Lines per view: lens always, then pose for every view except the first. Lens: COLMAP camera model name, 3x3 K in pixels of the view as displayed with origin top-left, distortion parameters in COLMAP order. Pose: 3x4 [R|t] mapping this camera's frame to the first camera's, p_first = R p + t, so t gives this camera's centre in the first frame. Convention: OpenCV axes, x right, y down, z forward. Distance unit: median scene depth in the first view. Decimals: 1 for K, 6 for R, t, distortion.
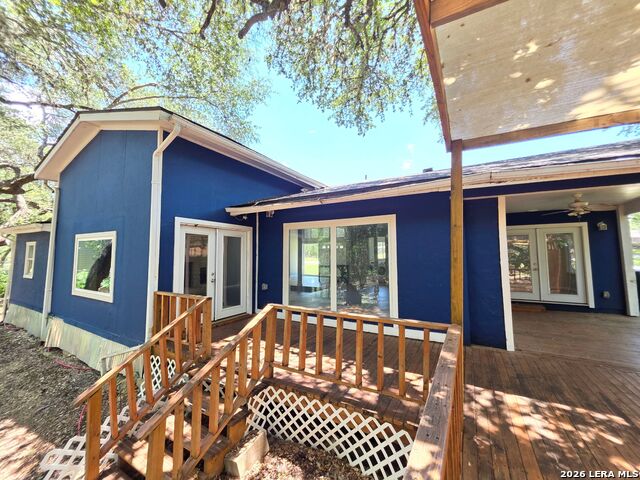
lens RADIAL K [[257.8, 0, 320.8], [0, 257.8, 238.9], [0, 0, 1]] dist [-0.000262, 0.000808]
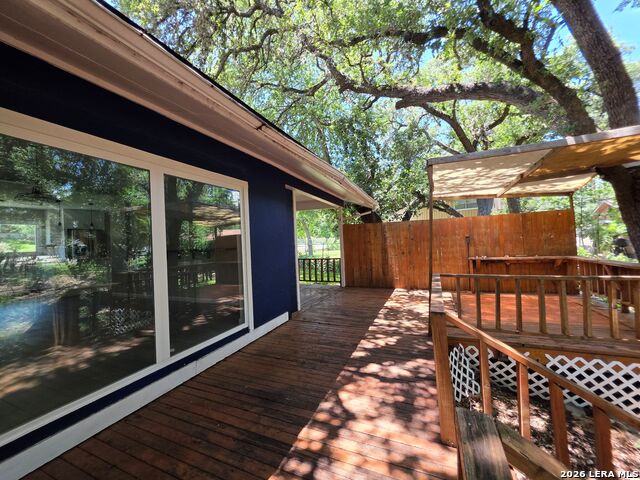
lens RADIAL K [[257.8, 0, 321.2], [0, 257.8, 240.8], [0, 0, 1]] dist [-0.000262, 0.000808]
pose [[-0.120743, 0.012044, 0.992611, -0.818148], [-0.062002, 0.997883, -0.019650, 0.176251], [-0.990746, -0.063917, -0.119741, 1.630428]]
